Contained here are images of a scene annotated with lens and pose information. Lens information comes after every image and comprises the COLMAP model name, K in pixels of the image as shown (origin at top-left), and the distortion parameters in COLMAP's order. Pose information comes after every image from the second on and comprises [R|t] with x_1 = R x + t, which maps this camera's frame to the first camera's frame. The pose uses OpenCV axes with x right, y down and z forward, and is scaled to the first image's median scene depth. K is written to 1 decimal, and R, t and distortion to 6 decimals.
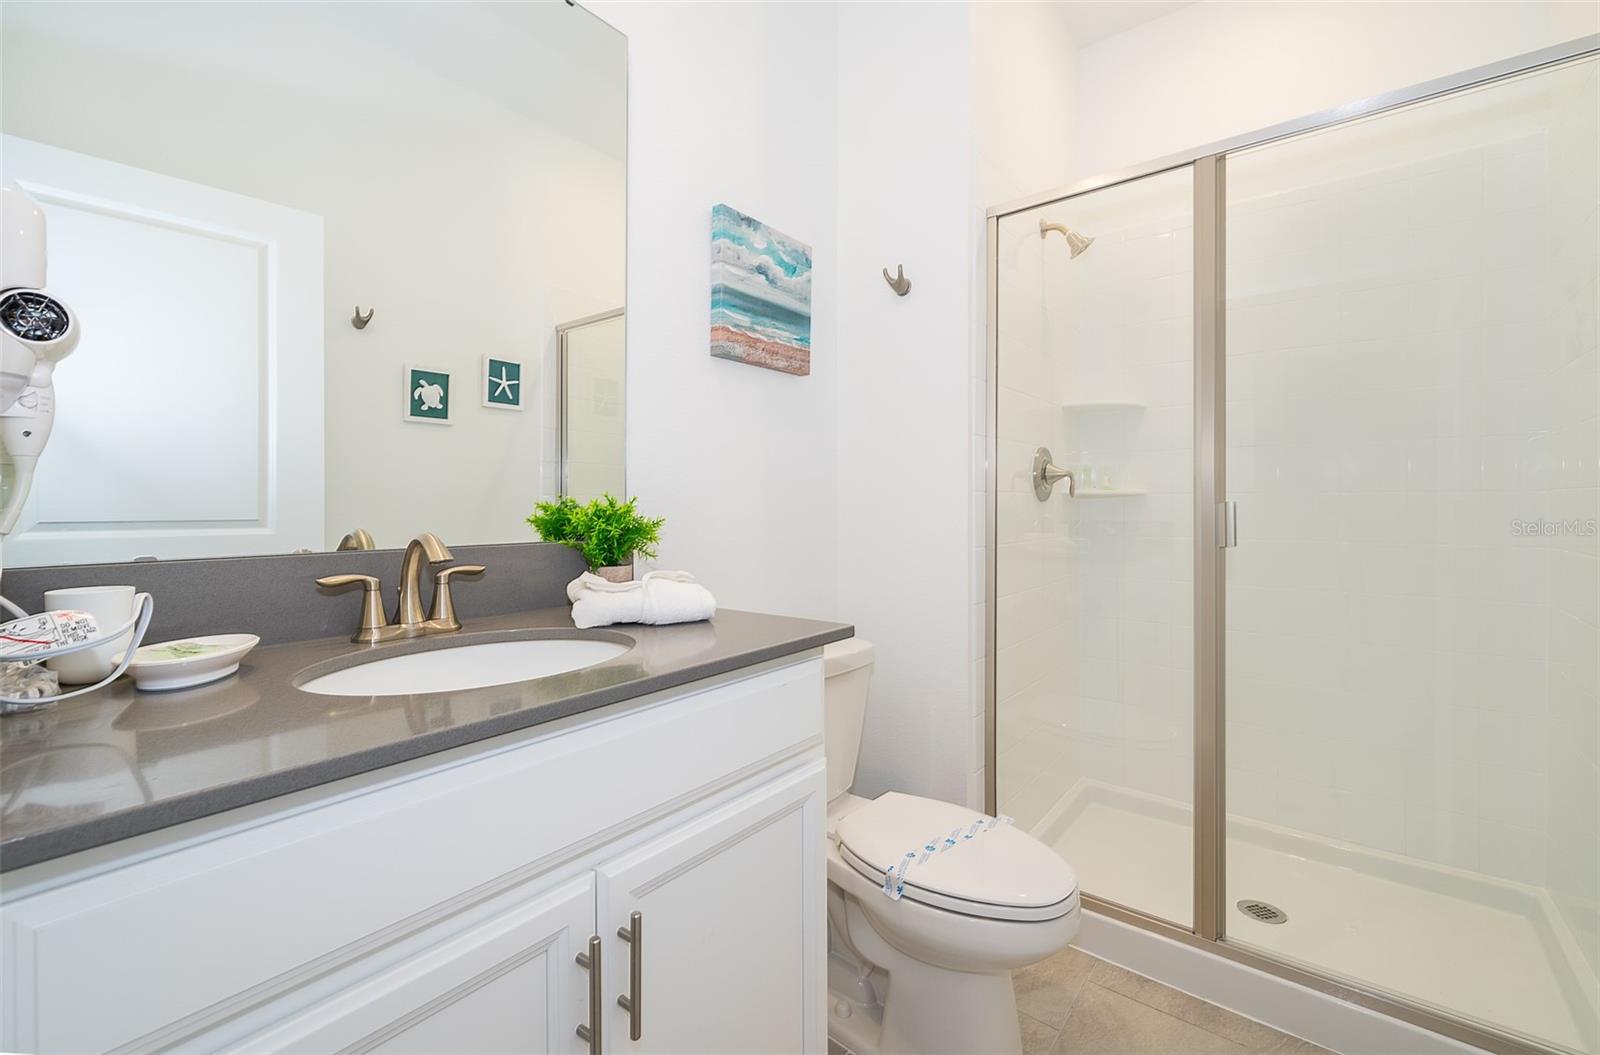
lens RADIAL K [[685.4, 0, 795.9], [0, 685.4, 501.5], [0, 0, 1]] dist [0.003812, 0.000126]
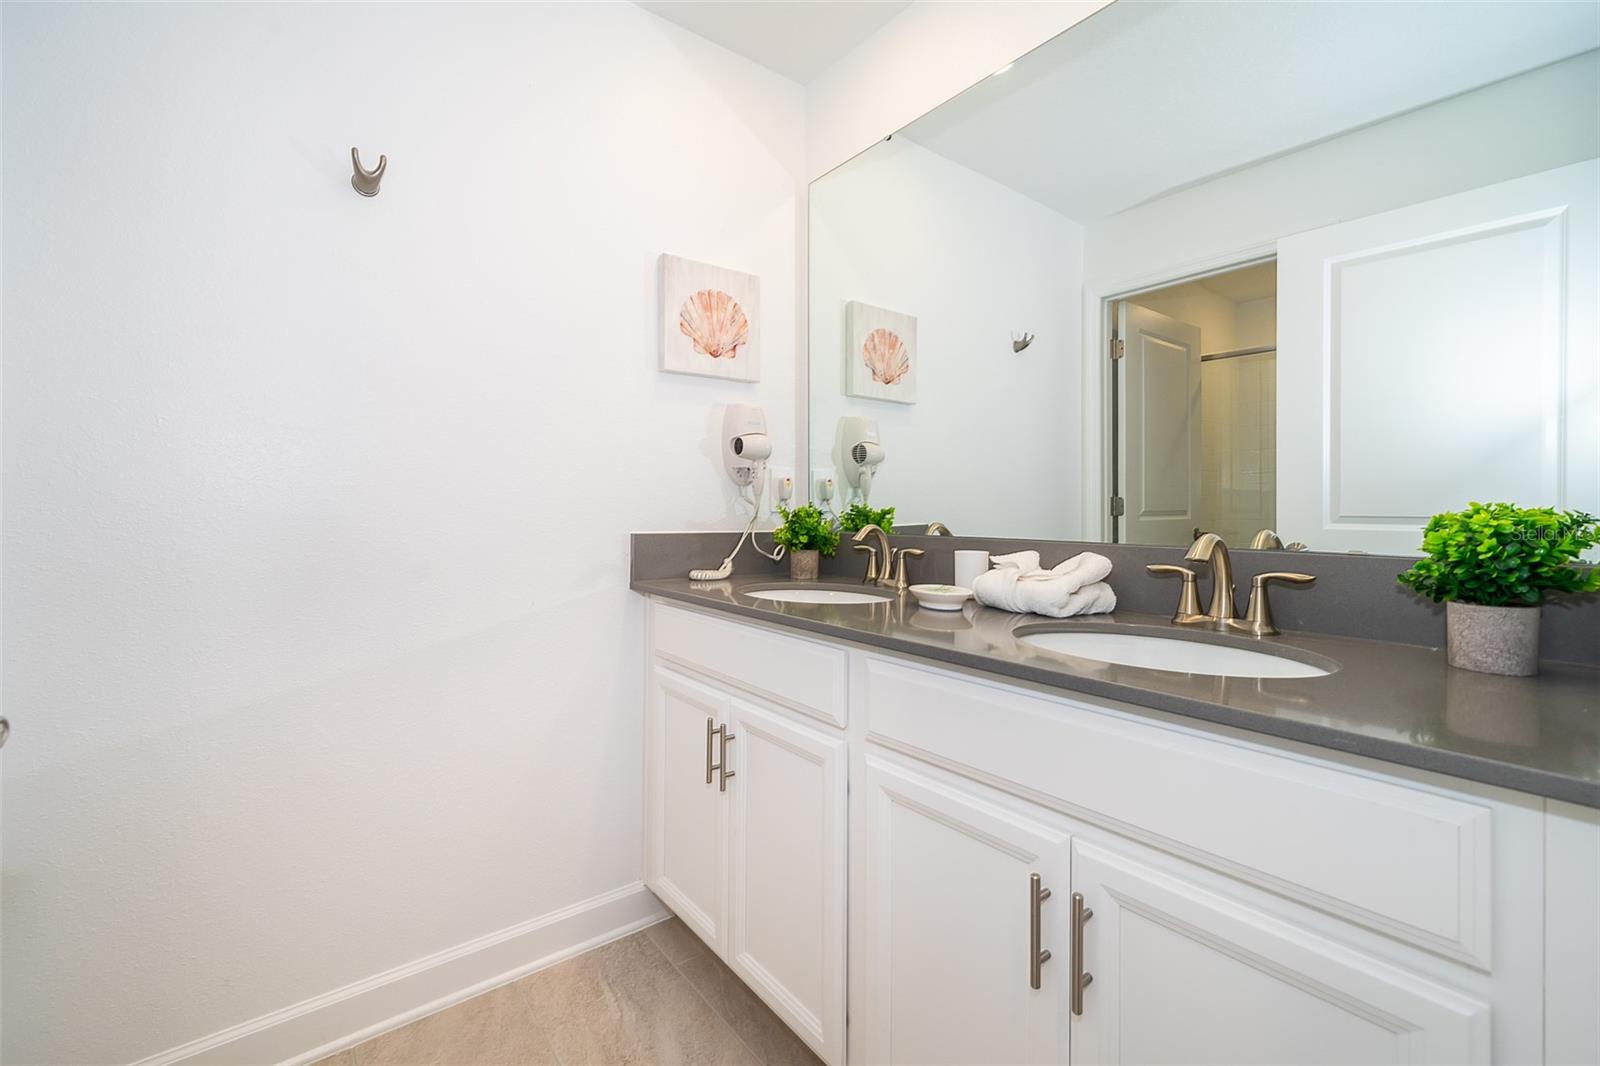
lens RADIAL K [[673.1, 0, 800.1], [0, 673.1, 524.7], [0, 0, 1]] dist [-0.001974, -0.000111]
pose [[-0.235084, 0.011754, -0.971904, 0.244752], [0.000771, 0.999929, 0.011906, 0.007035], [0.971975, 0.002049, -0.235076, 0.238219]]
